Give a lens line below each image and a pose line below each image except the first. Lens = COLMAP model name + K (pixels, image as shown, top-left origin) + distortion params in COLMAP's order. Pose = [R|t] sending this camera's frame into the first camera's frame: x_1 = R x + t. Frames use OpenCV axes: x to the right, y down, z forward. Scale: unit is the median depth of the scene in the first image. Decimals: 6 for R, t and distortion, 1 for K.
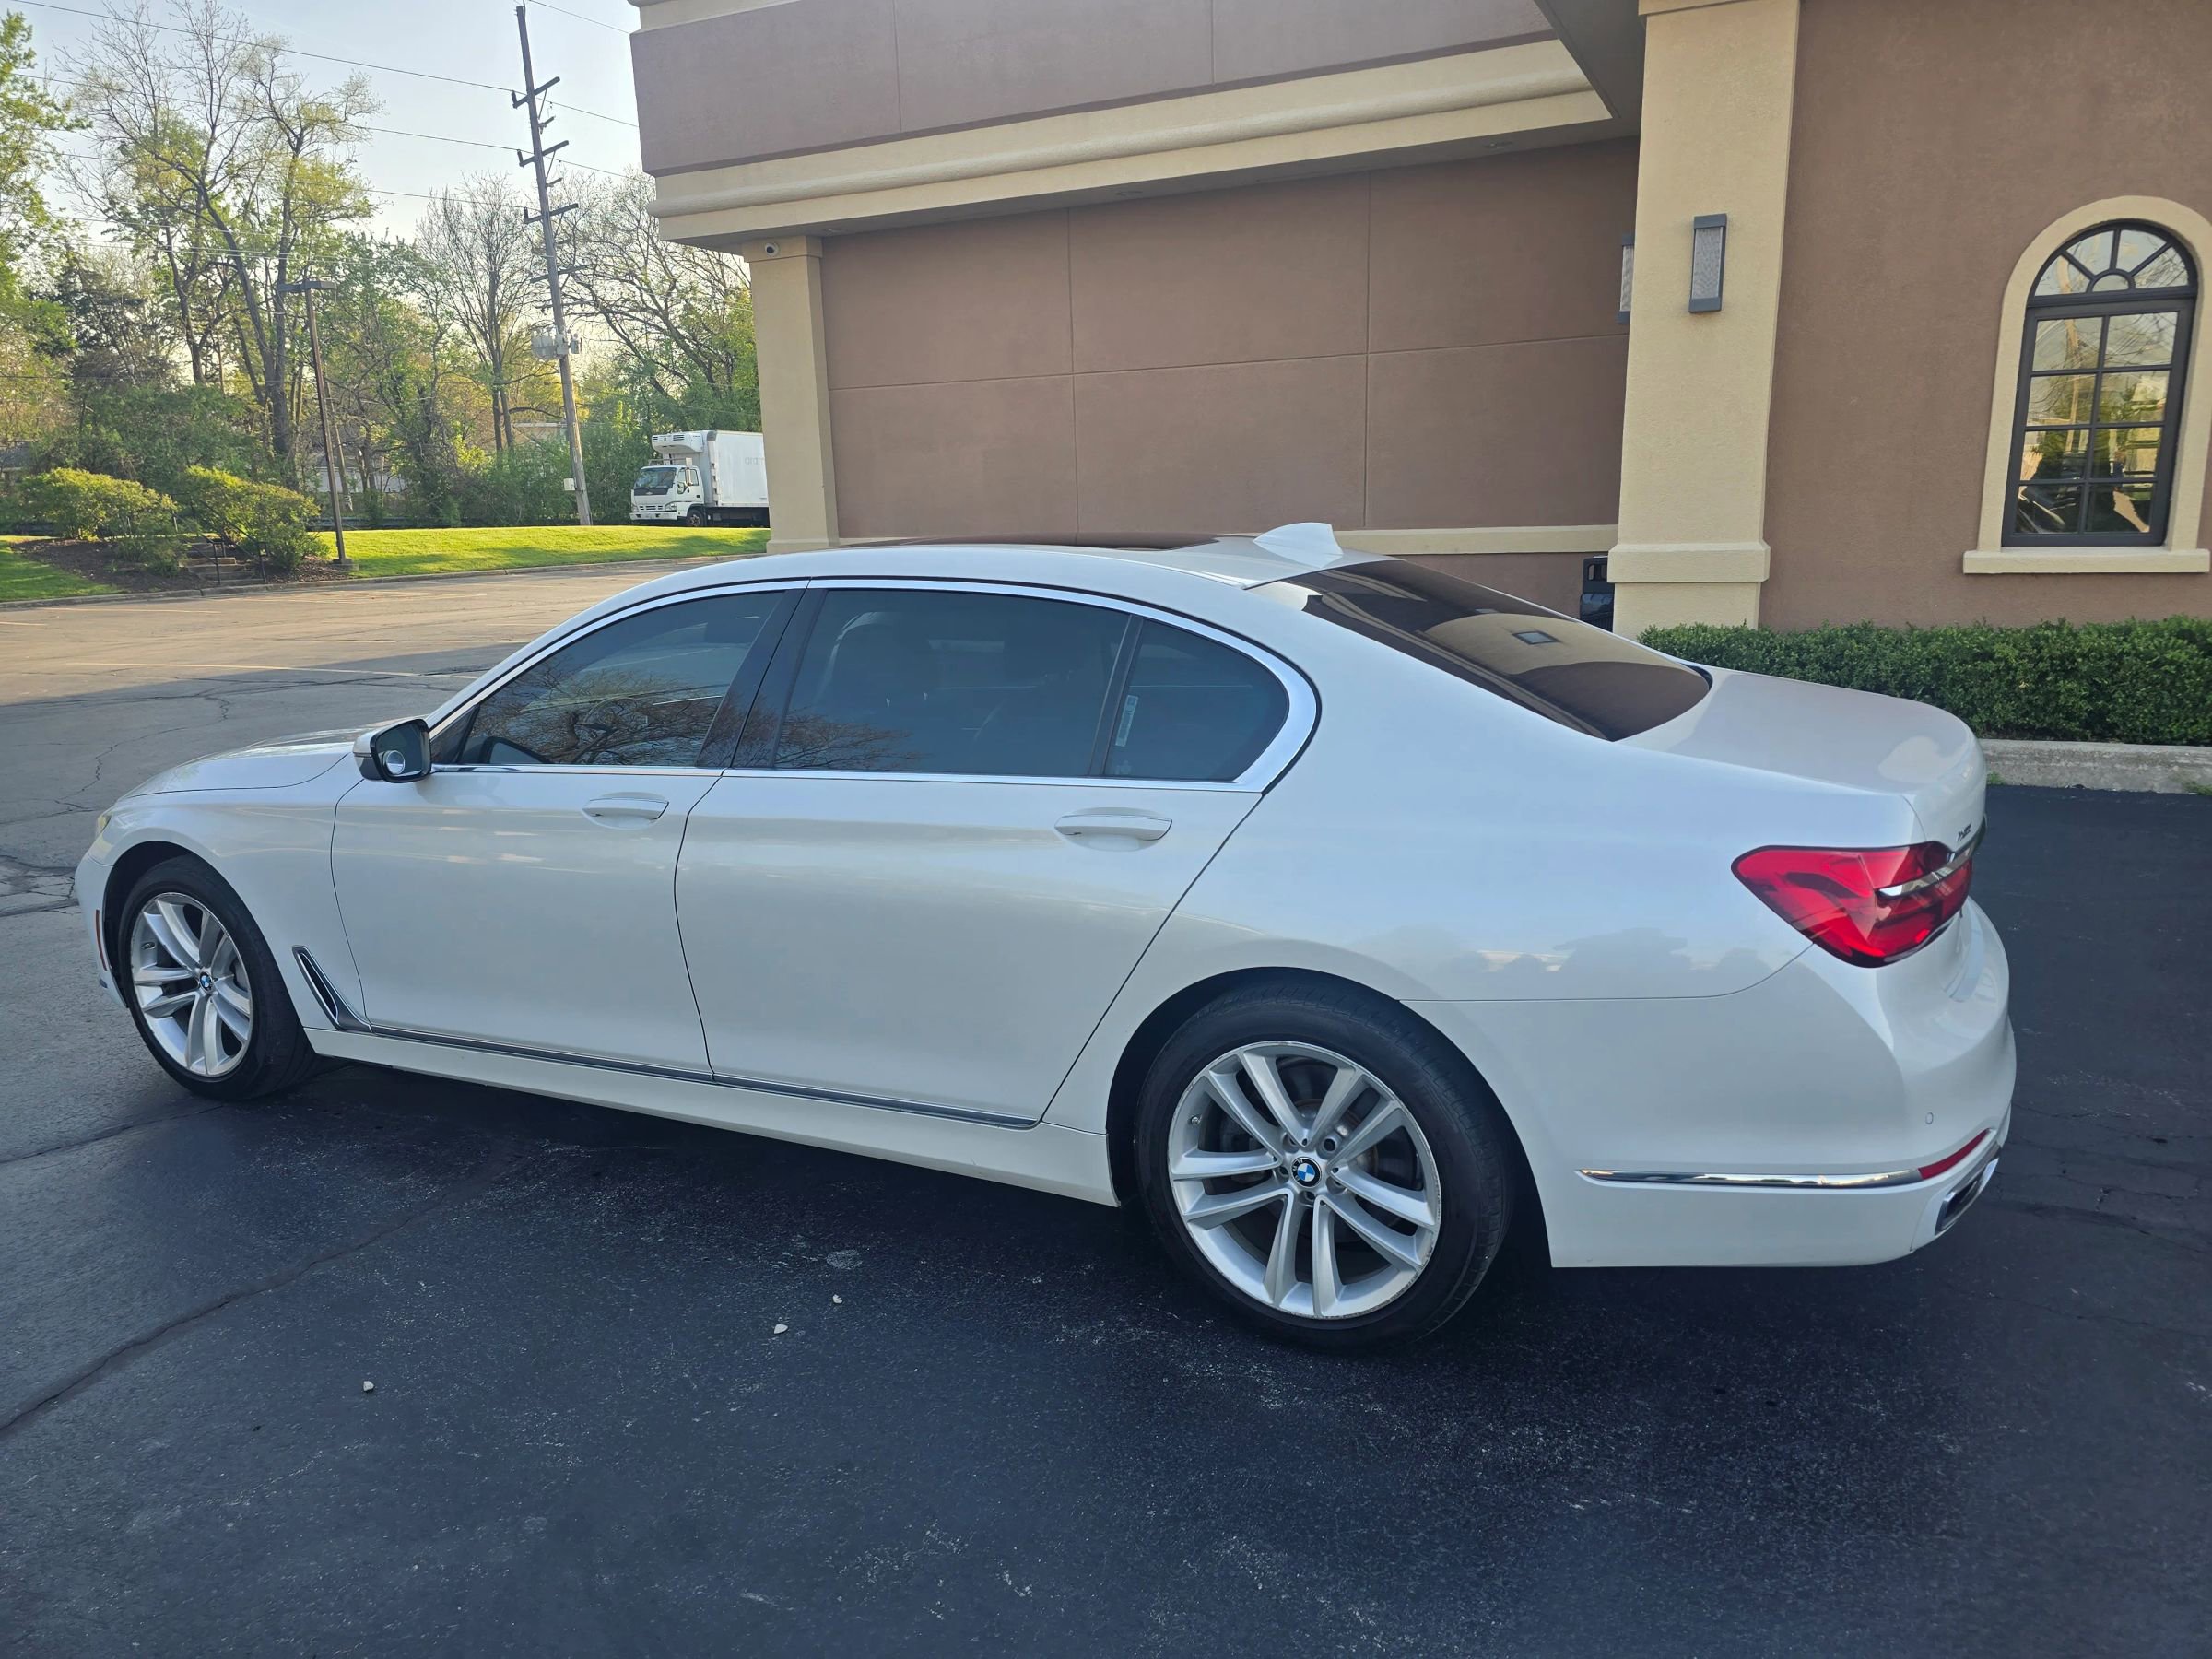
lens RADIAL K [[1496.8, 0, 1107.3], [0, 1496.8, 821.5], [0, 0, 1]] dist [0.043341, -0.034938]
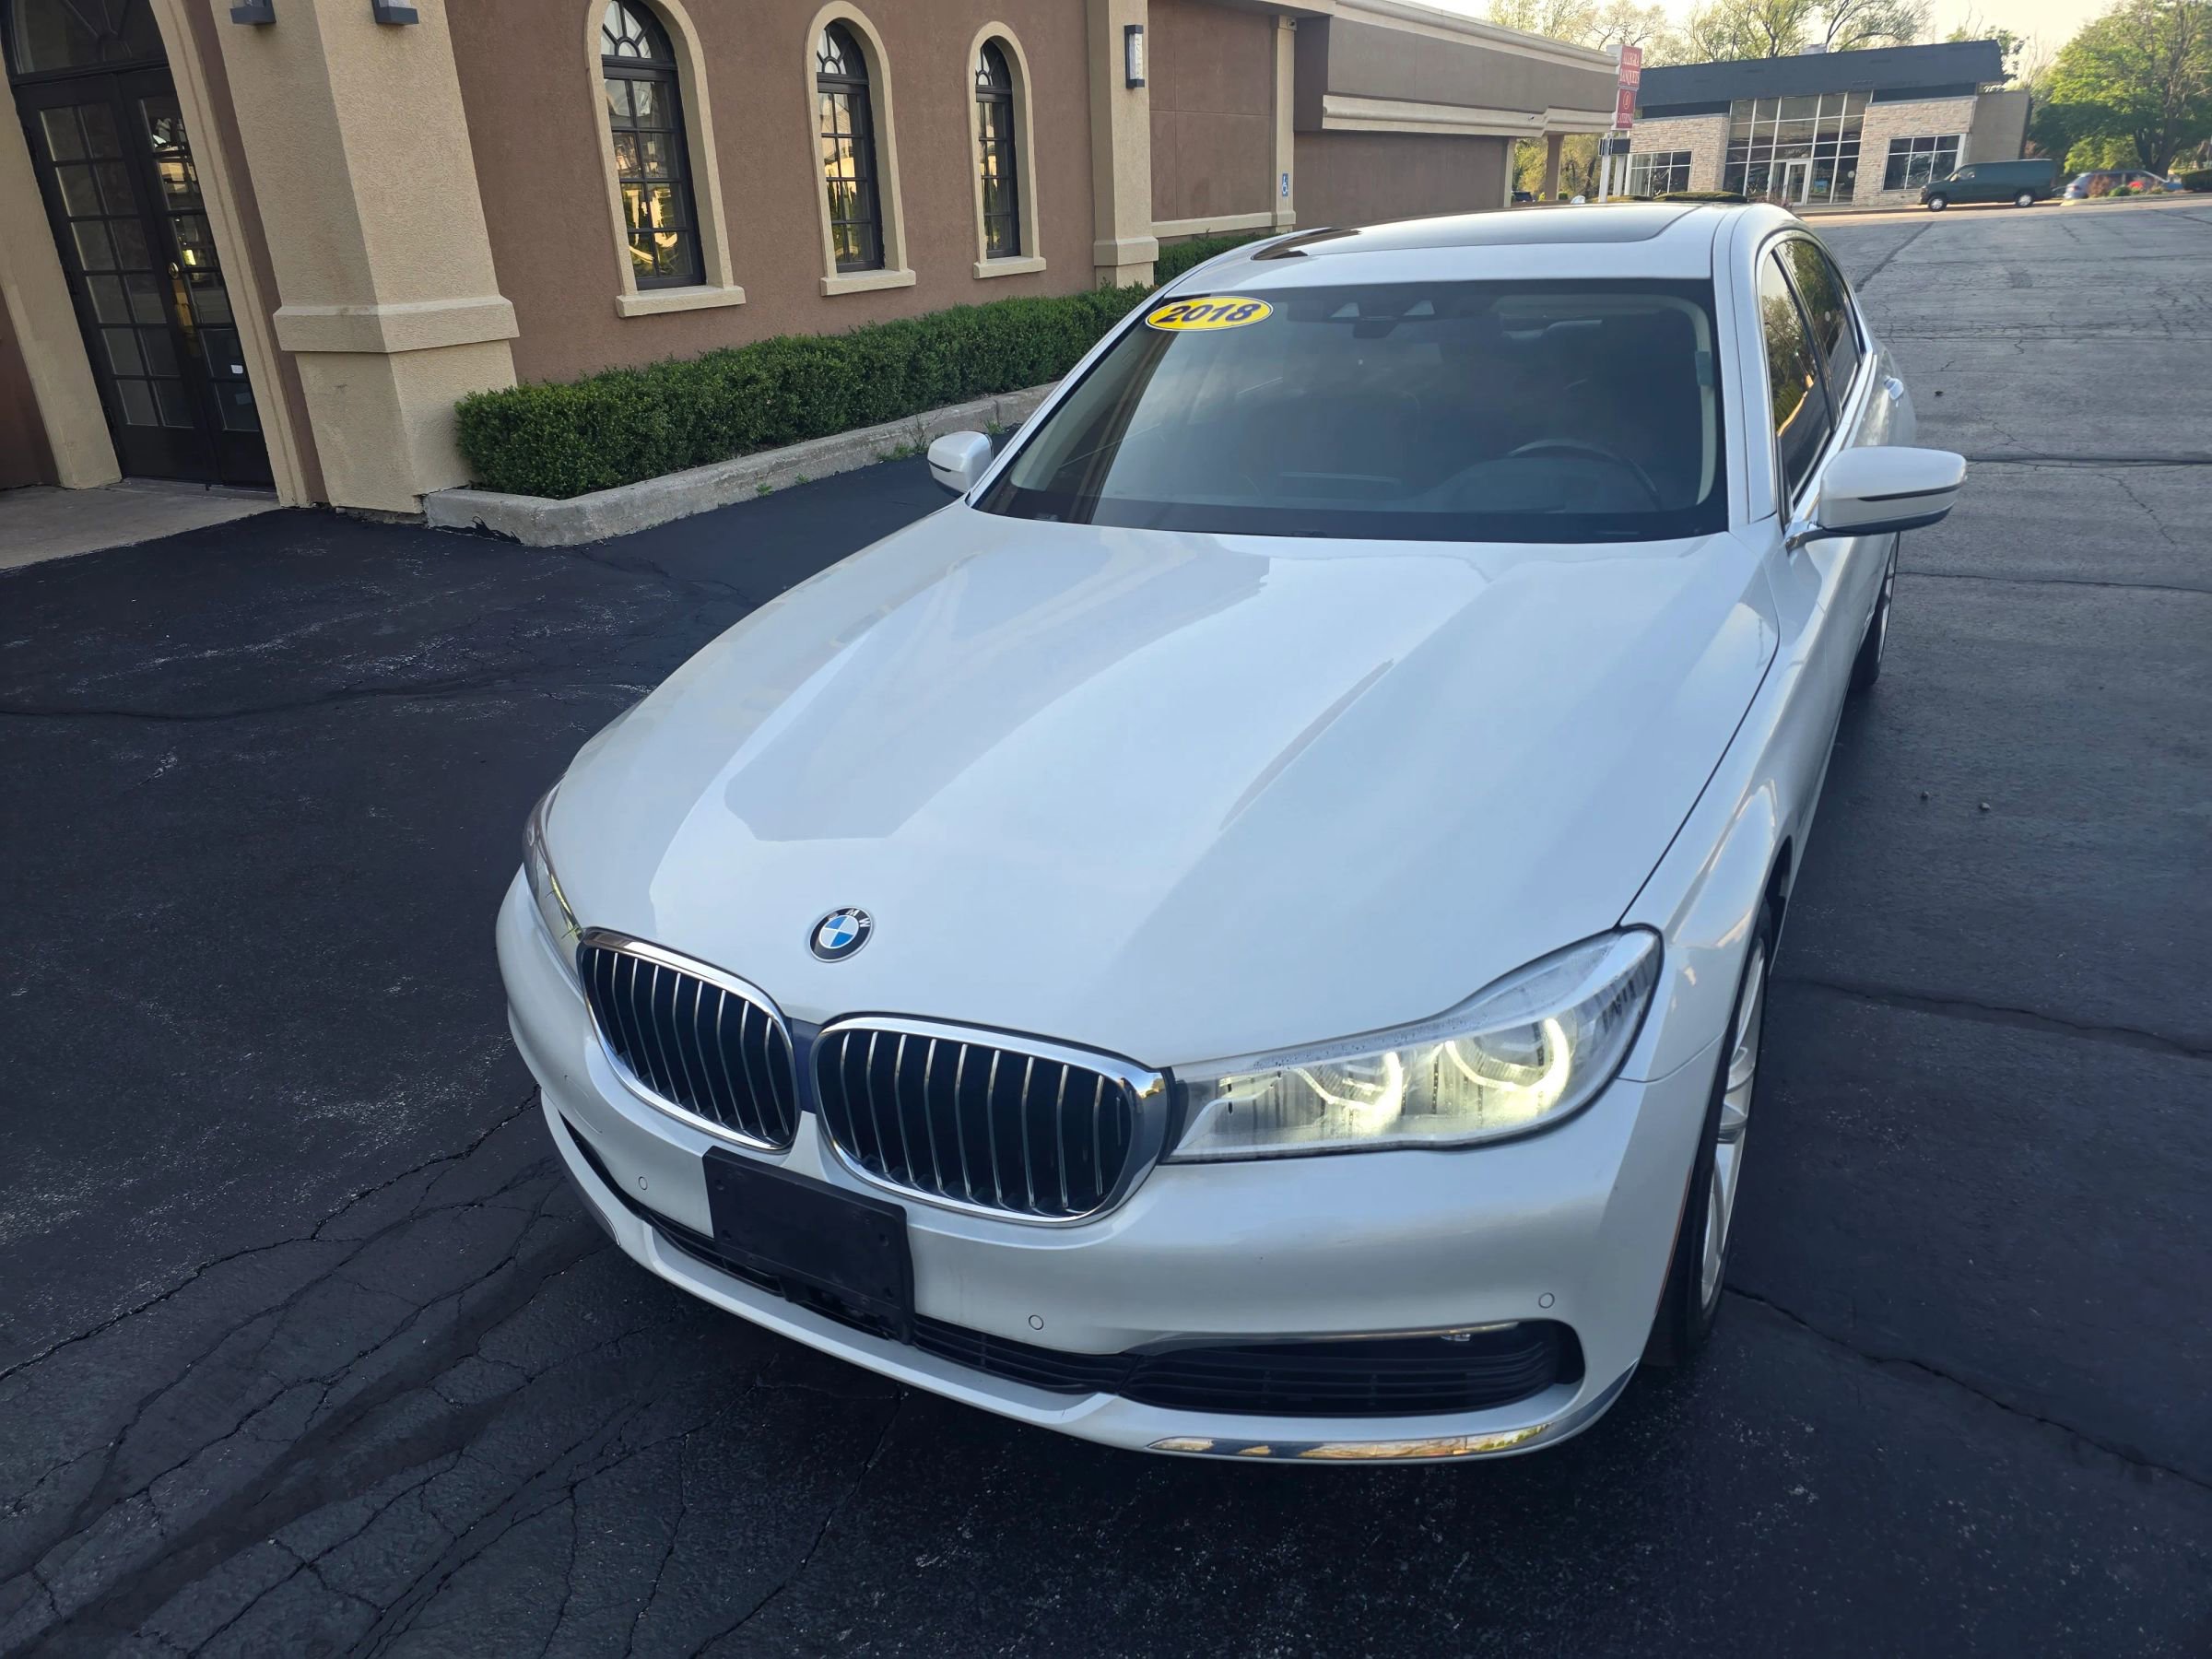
lens RADIAL K [[1496.8, 0, 1092.7], [0, 1496.8, 825.8], [0, 0, 1]] dist [0.043341, -0.034938]
pose [[0.041742, -0.359520, 0.932203, -0.603182], [0.251056, 0.906856, 0.338502, -0.118353], [-0.967072, 0.219905, 0.128113, 0.631447]]
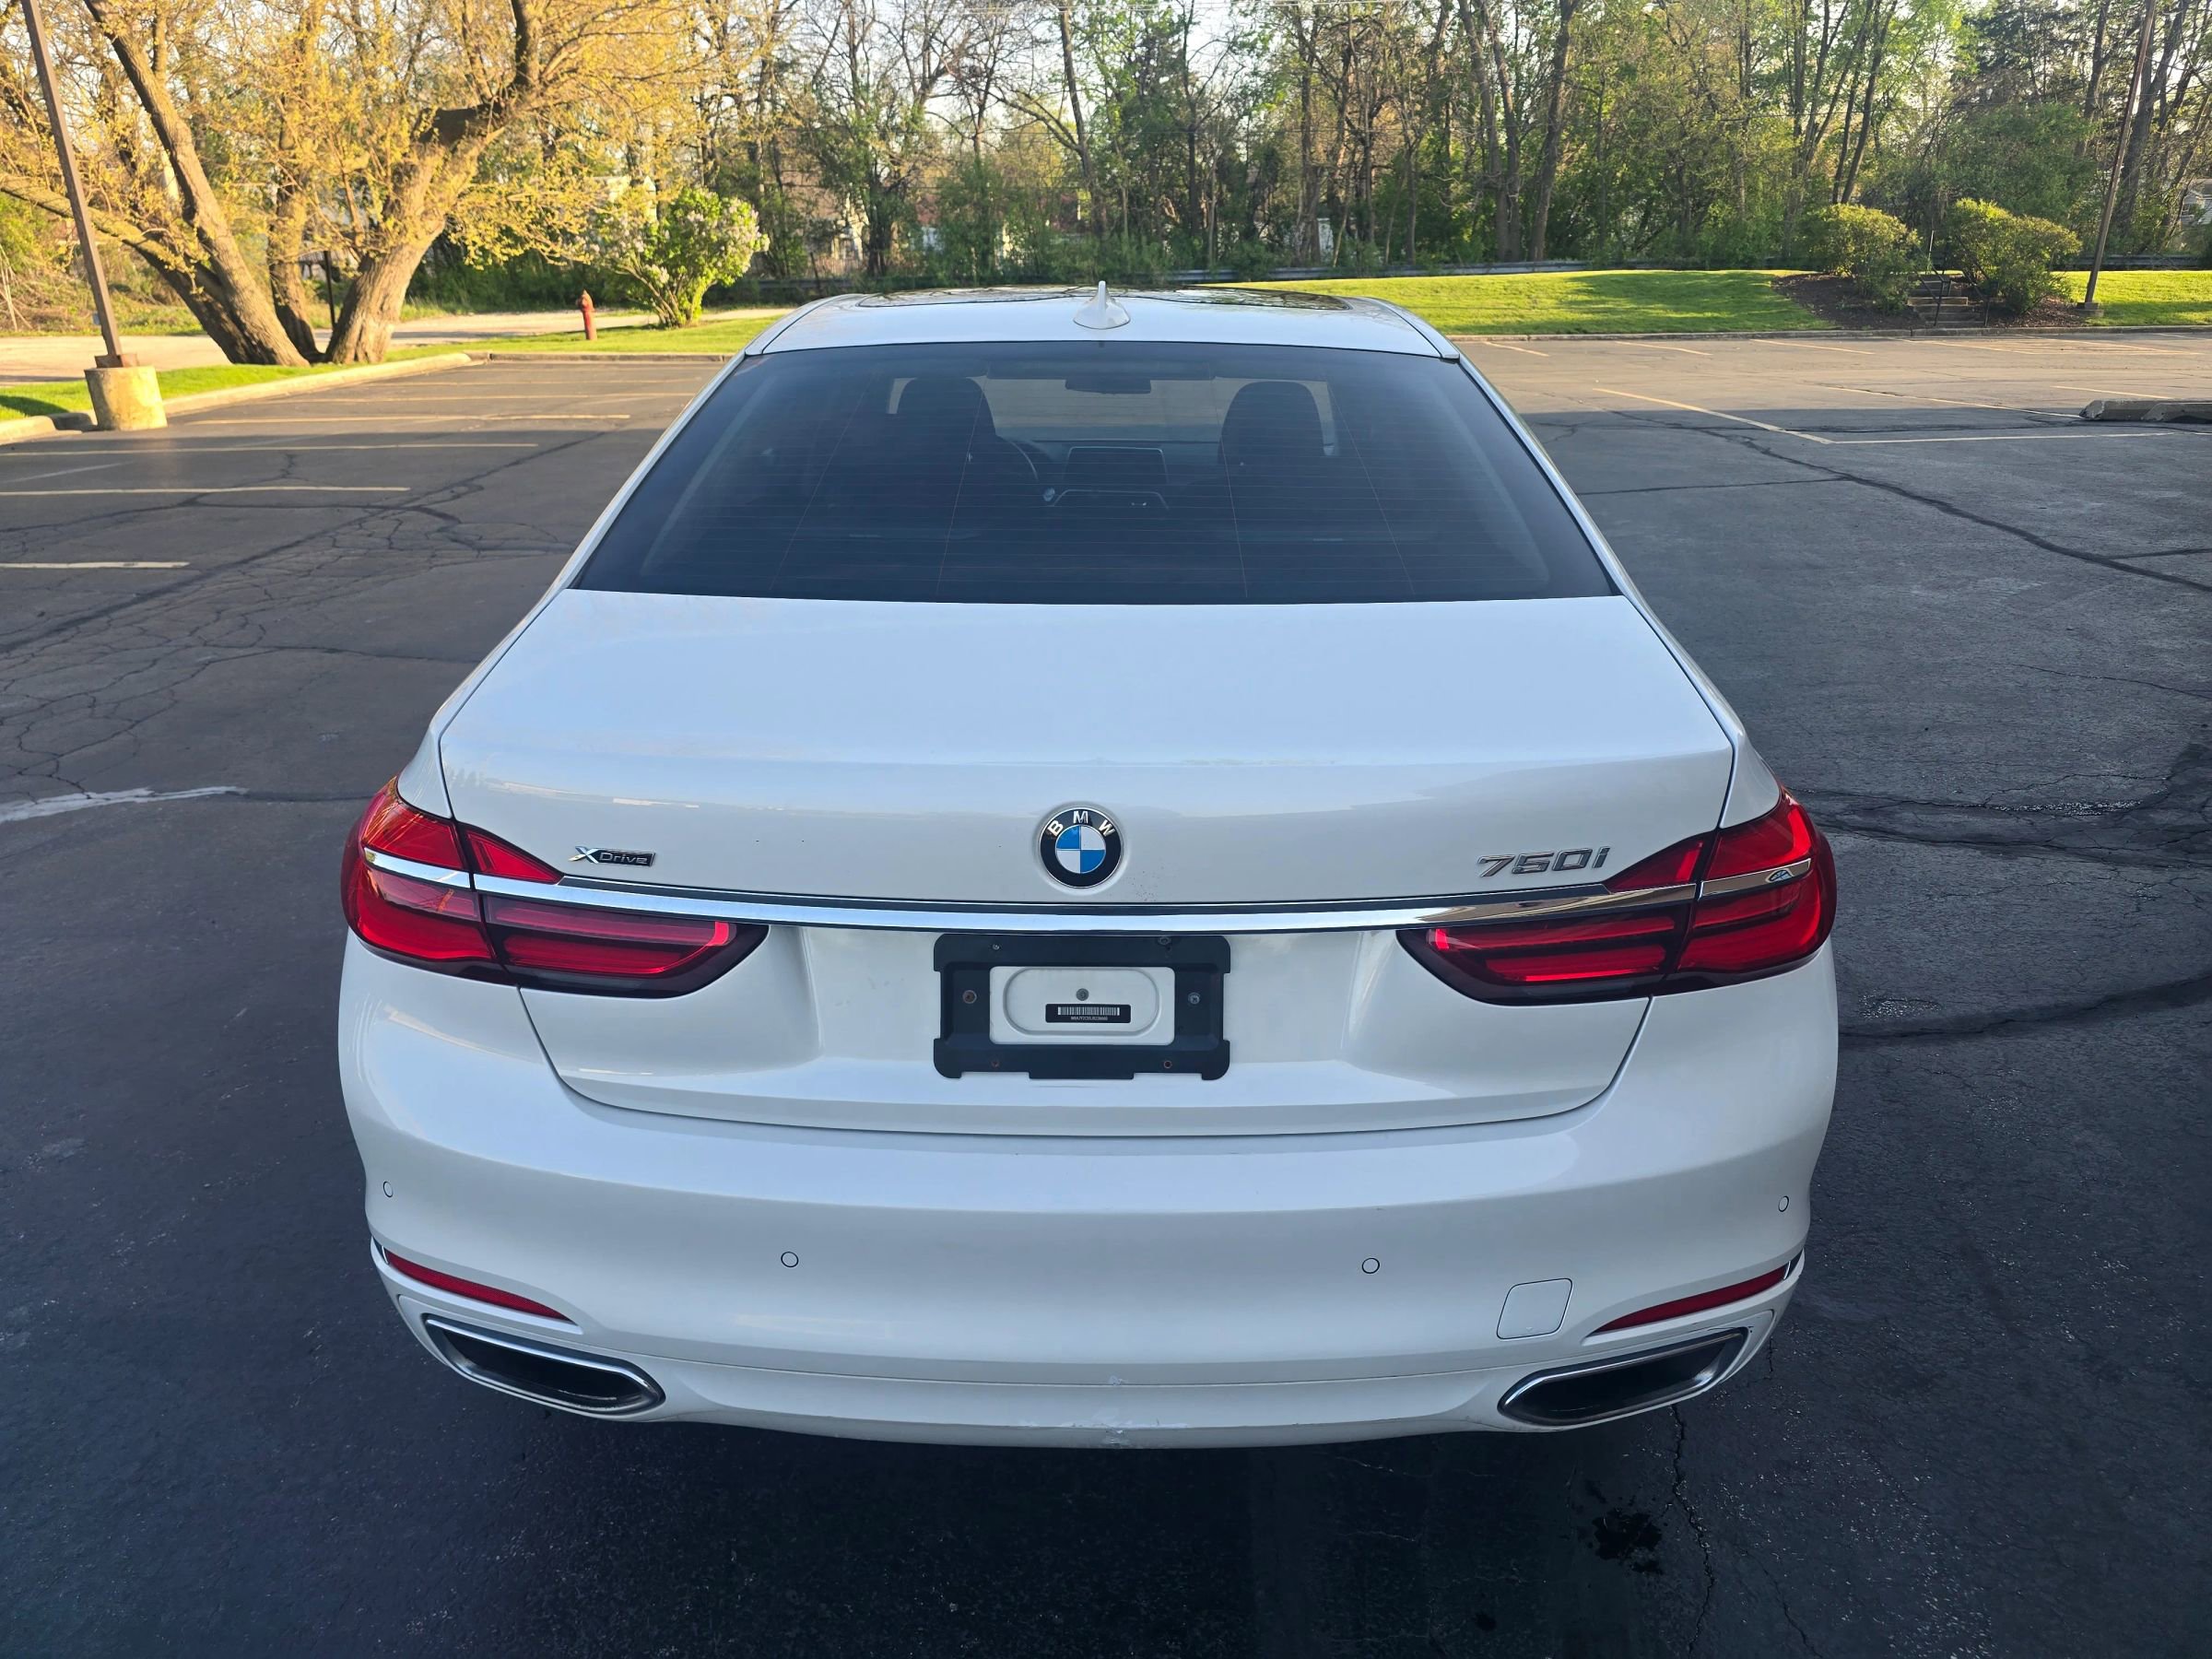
lens RADIAL K [[1496.8, 0, 1119.5], [0, 1496.8, 818.4], [0, 0, 1]] dist [0.043341, -0.034938]
pose [[0.441912, 0.328351, -0.834805, 0.396941], [-0.192431, 0.943638, 0.269292, -0.070336], [0.876176, 0.041639, 0.480190, 0.313679]]
